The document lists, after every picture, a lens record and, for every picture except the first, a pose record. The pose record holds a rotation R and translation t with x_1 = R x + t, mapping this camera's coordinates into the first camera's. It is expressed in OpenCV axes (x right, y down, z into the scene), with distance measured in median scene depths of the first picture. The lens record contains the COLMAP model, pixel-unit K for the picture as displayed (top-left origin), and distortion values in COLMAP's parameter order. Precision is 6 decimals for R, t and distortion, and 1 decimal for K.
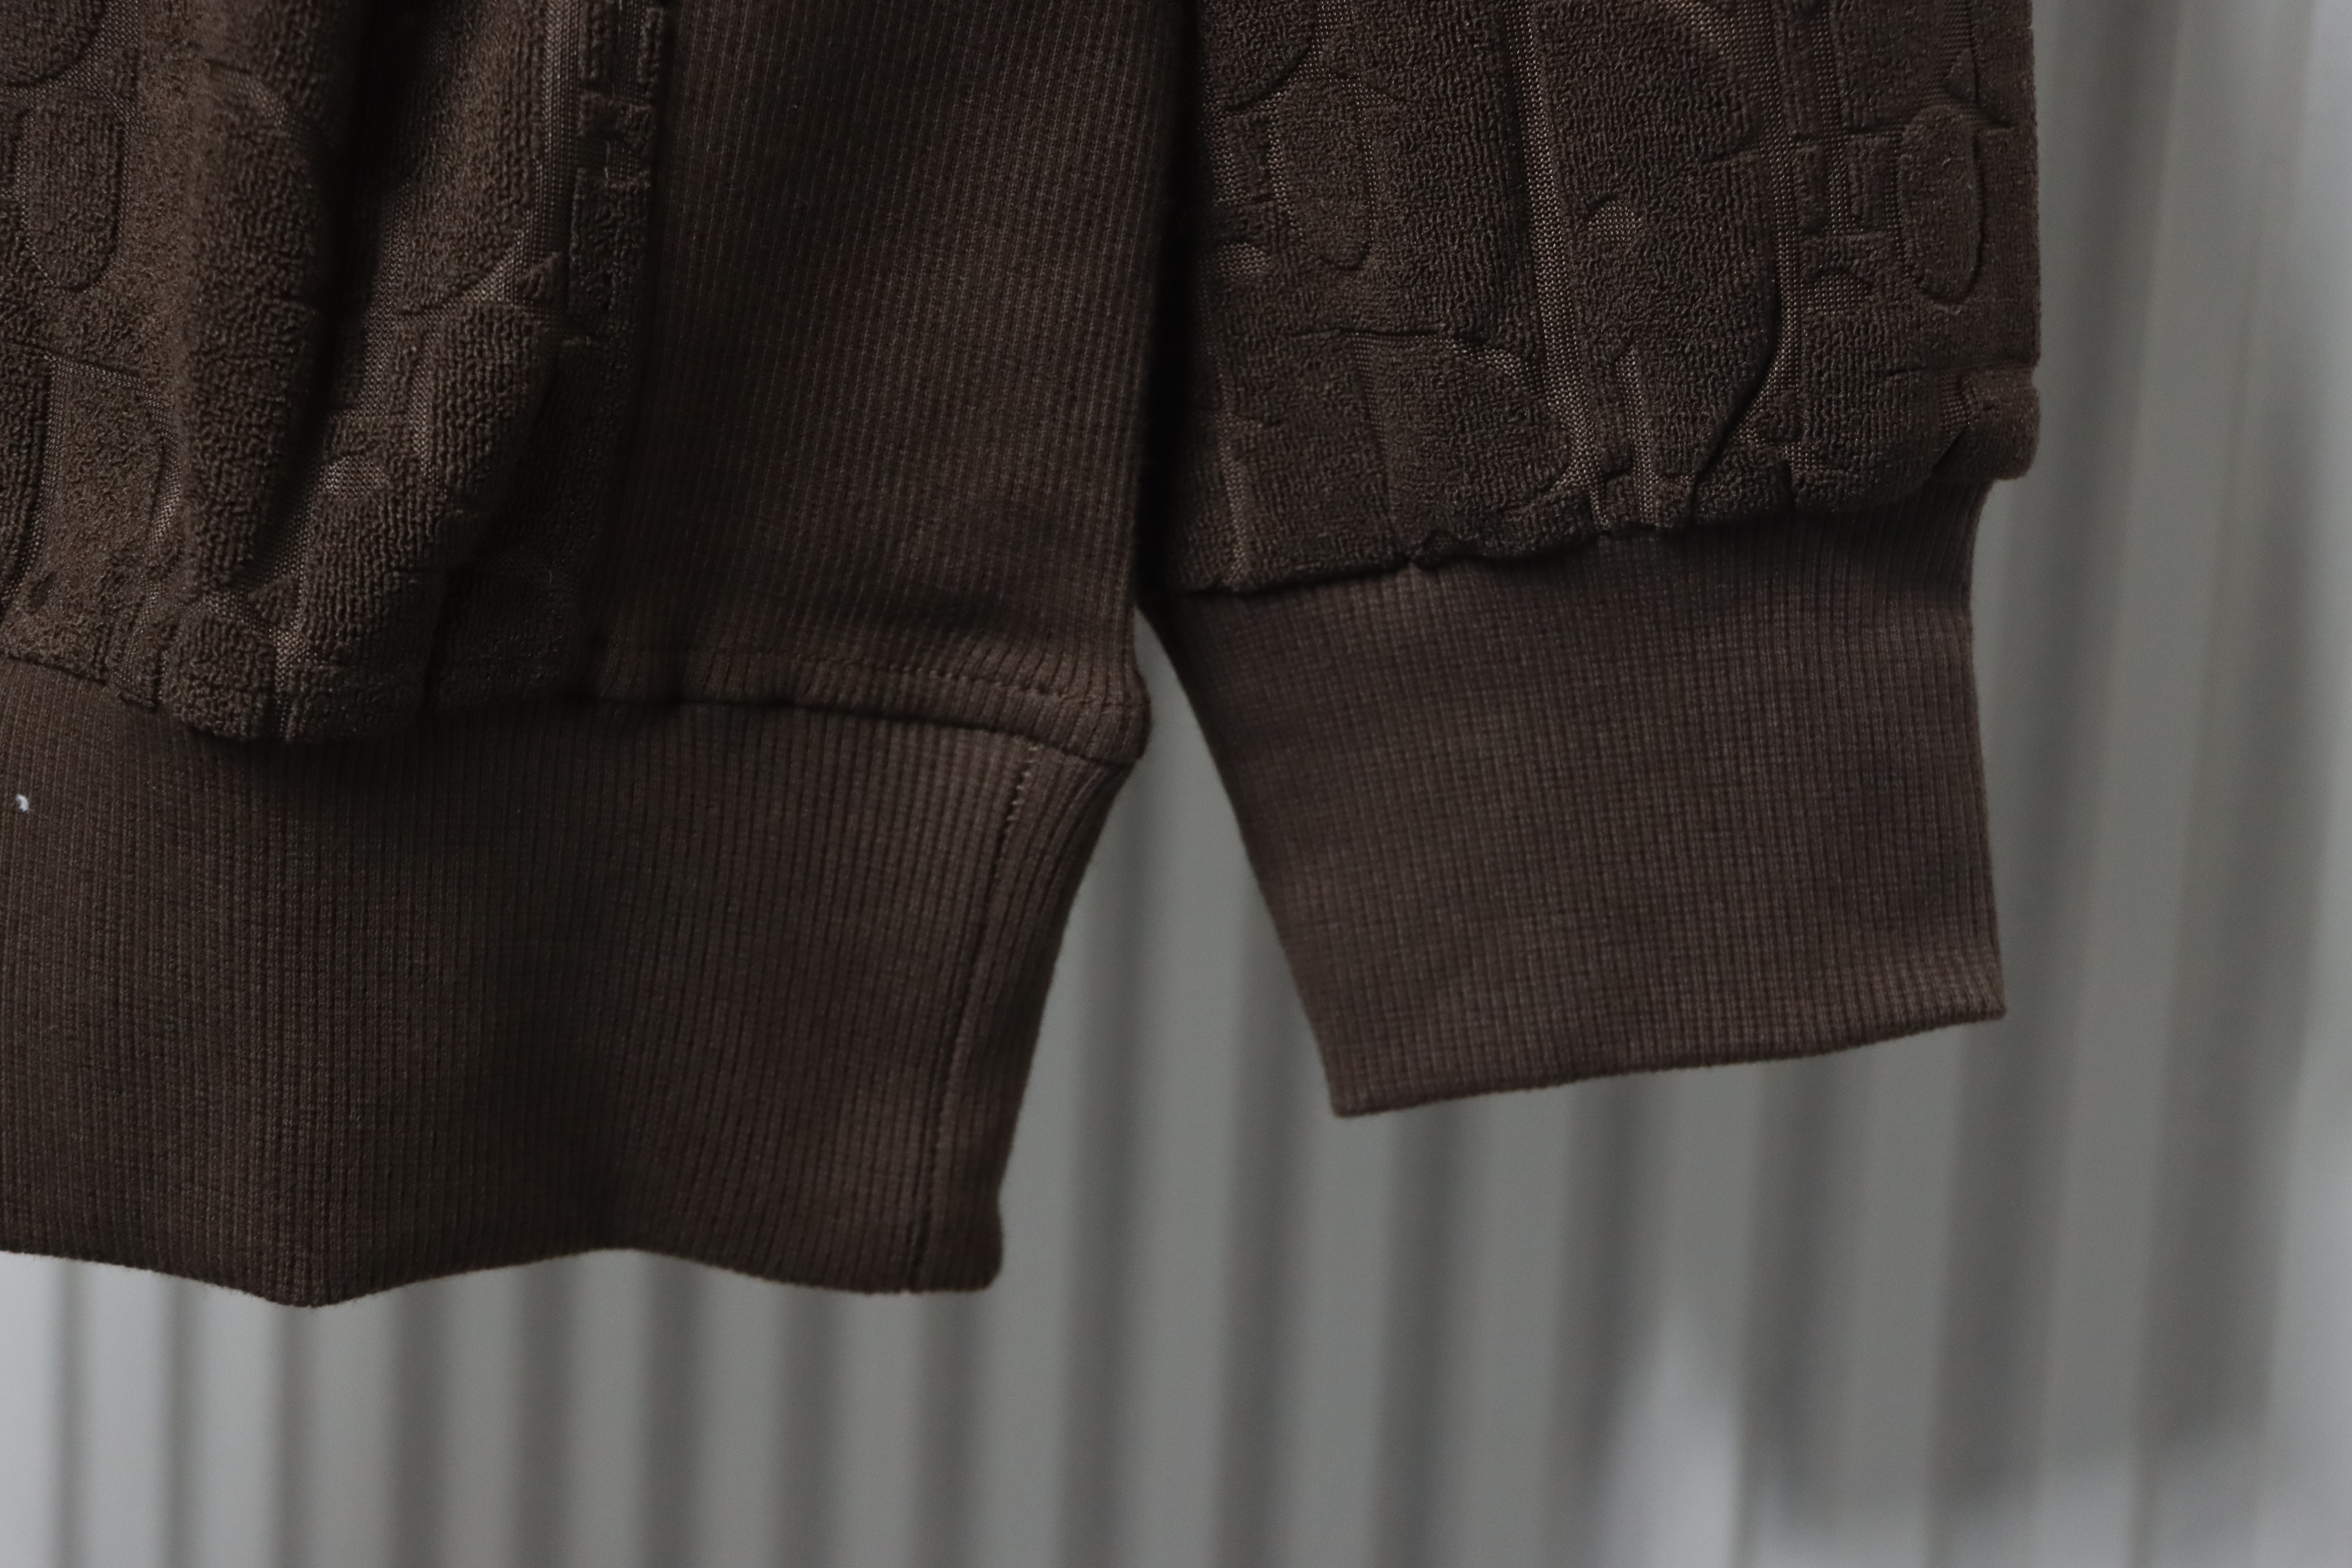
lens RADIAL K [[5461.7, 0, 1176.0], [0, 5461.7, 784.0], [0, 0, 1]] dist [0.036573, 0.094174]
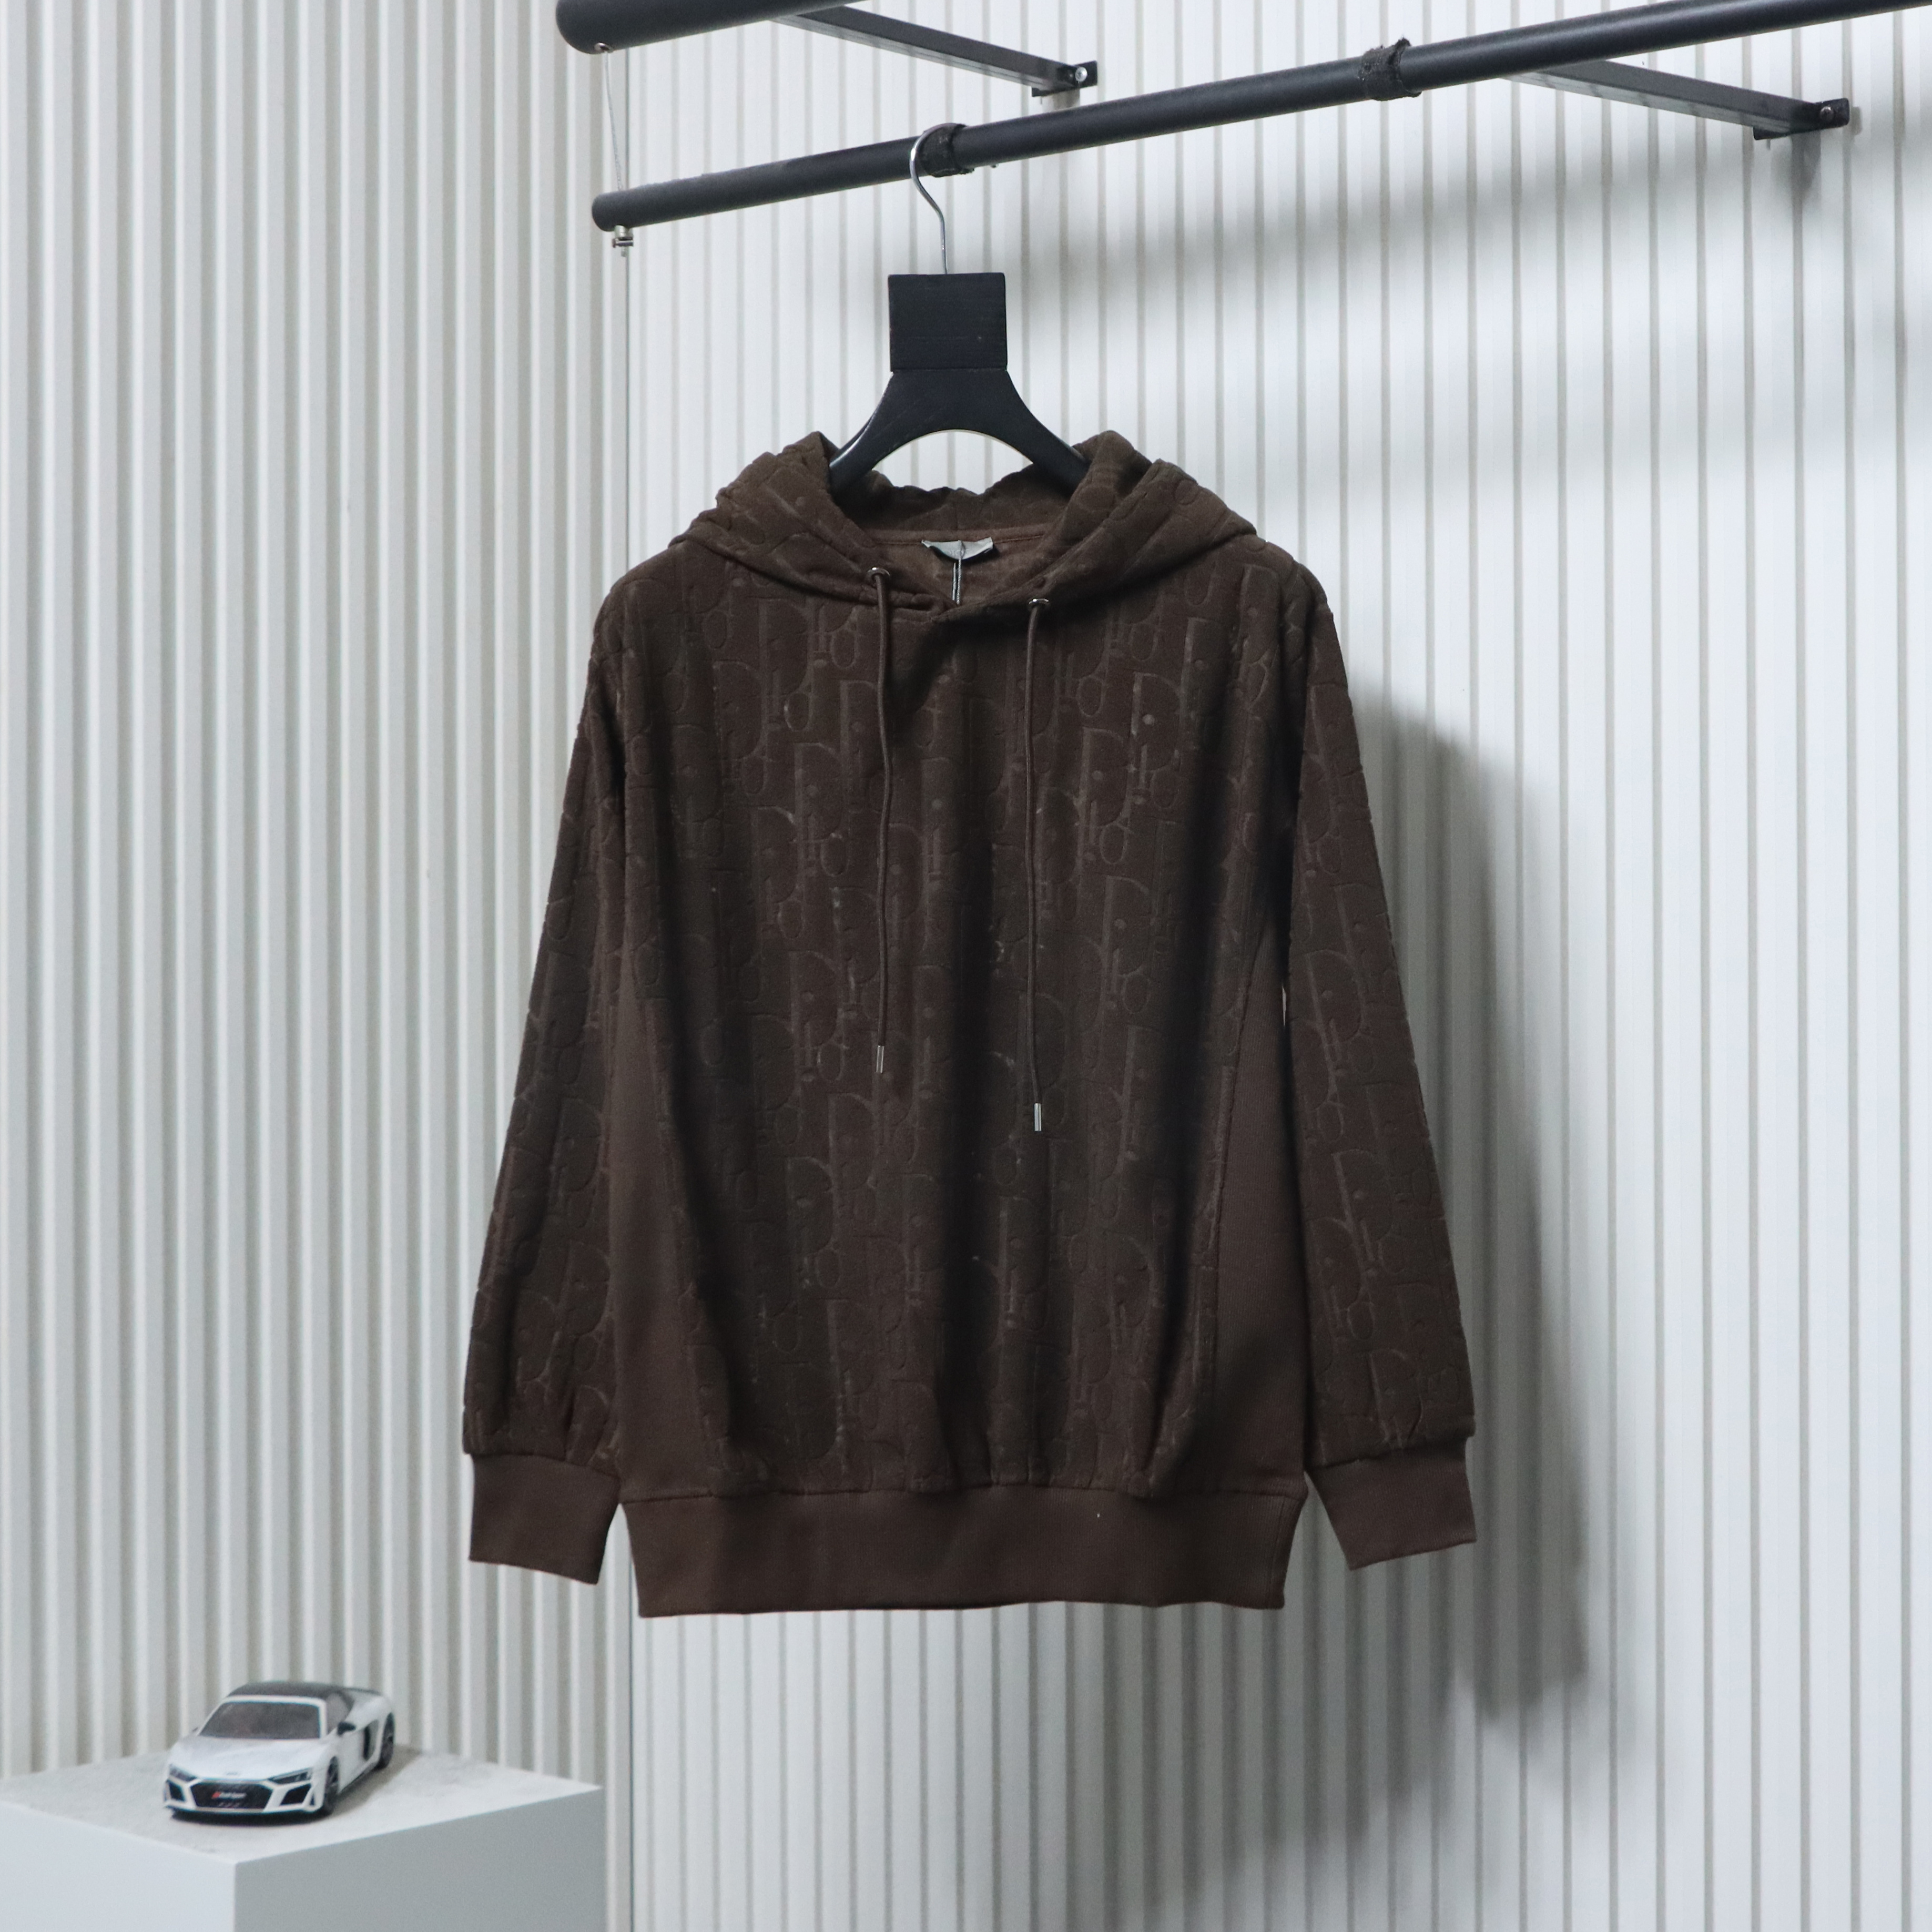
lens RADIAL K [[4702.0, 0, 966.0], [0, 4702.0, 966.0], [0, 0, 1]] dist [-0.139284, -0.215566]
pose [[0.994881, -0.058663, -0.082288, 0.069204], [0.042193, 0.981022, -0.189250, 0.335559], [0.091828, 0.184809, 0.978475, -3.563139]]
